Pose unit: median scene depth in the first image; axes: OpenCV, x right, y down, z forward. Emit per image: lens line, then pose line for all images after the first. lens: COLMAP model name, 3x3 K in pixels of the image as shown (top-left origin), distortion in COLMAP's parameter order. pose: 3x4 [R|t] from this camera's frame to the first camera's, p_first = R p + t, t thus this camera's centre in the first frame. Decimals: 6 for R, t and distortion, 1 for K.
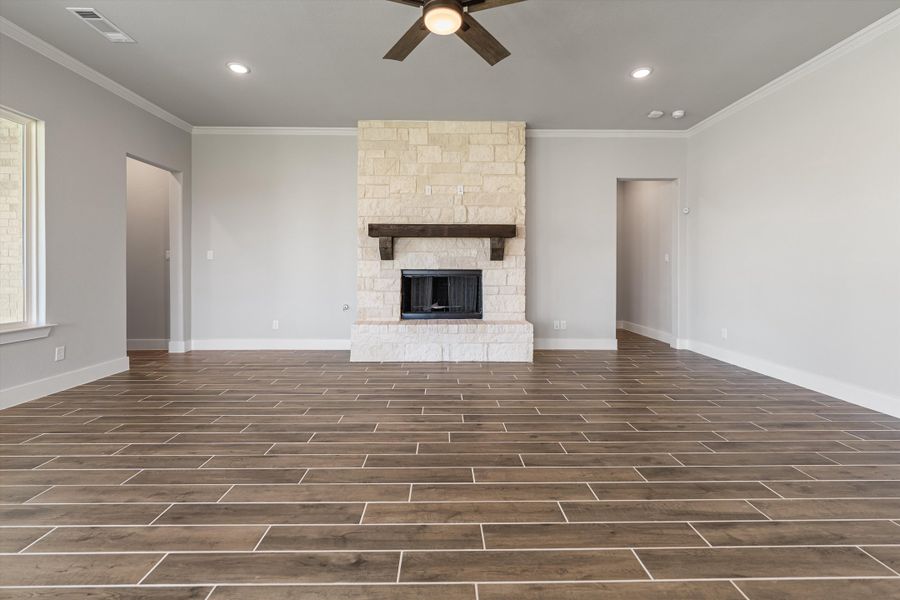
lens RADIAL K [[376.0, 0, 449.3], [0, 376.0, 272.6], [0, 0, 1]] dist [0.000334, -0.000071]
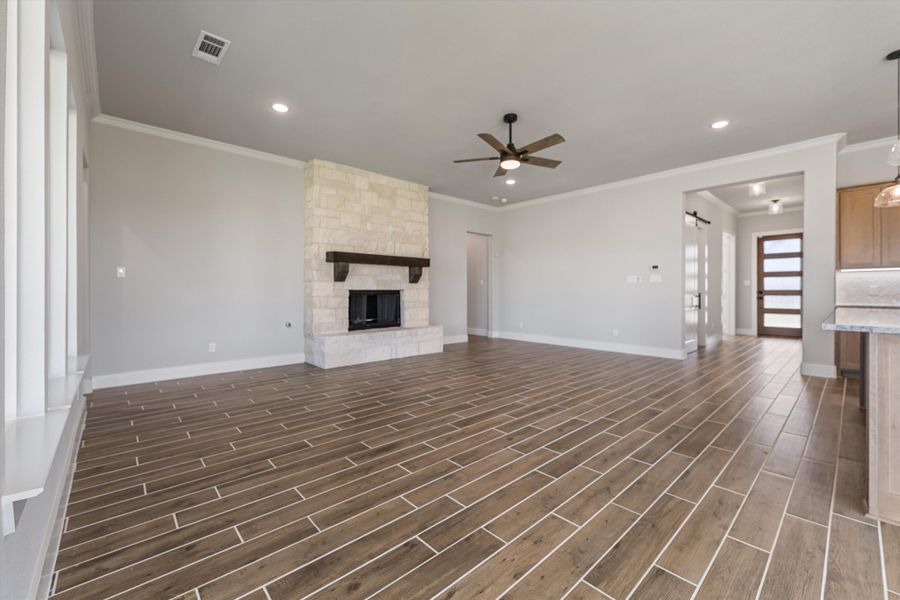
lens RADIAL K [[371.1, 0, 450.5], [0, 371.1, 290.7], [0, 0, 1]] dist [0.000084, -0.000087]
pose [[0.748248, -0.000960, 0.663419, -0.675491], [0.003499, 0.999991, -0.002500, -0.000701], [-0.663410, 0.004192, 0.748244, -0.109946]]
